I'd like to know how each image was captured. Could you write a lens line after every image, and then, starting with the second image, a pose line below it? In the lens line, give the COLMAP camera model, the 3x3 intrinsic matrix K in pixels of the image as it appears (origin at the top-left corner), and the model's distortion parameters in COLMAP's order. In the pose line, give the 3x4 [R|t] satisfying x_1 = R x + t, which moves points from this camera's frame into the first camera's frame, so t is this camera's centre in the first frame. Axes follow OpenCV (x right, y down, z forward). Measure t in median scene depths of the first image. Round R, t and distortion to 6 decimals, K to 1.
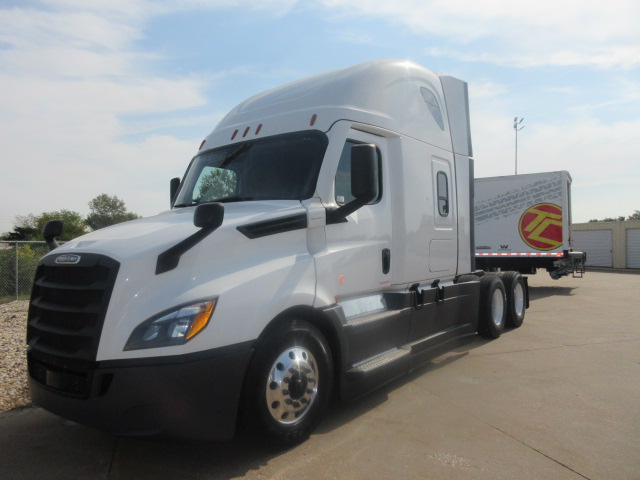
lens RADIAL K [[476.9, 0, 321.3], [0, 476.9, 242.6], [0, 0, 1]] dist [0.011925, 0.004205]
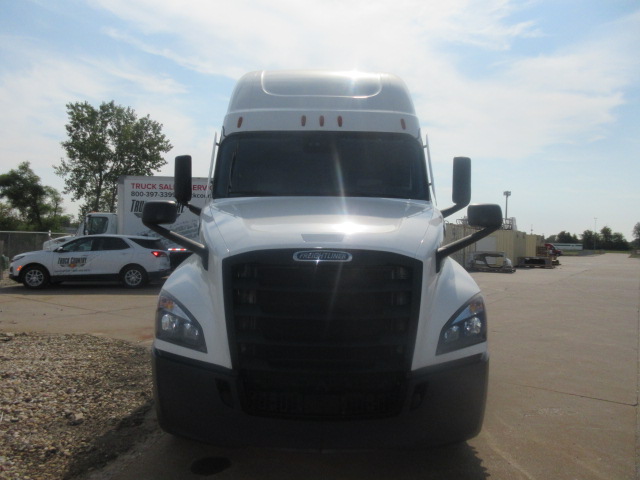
lens RADIAL K [[476.9, 0, 314.9], [0, 476.9, 240.9], [0, 0, 1]] dist [0.011925, 0.004205]
pose [[0.783312, 0.021672, 0.621251, -0.250172], [-0.027308, 0.999627, -0.000439, -0.000729], [-0.621029, -0.016621, 0.783611, 0.076866]]
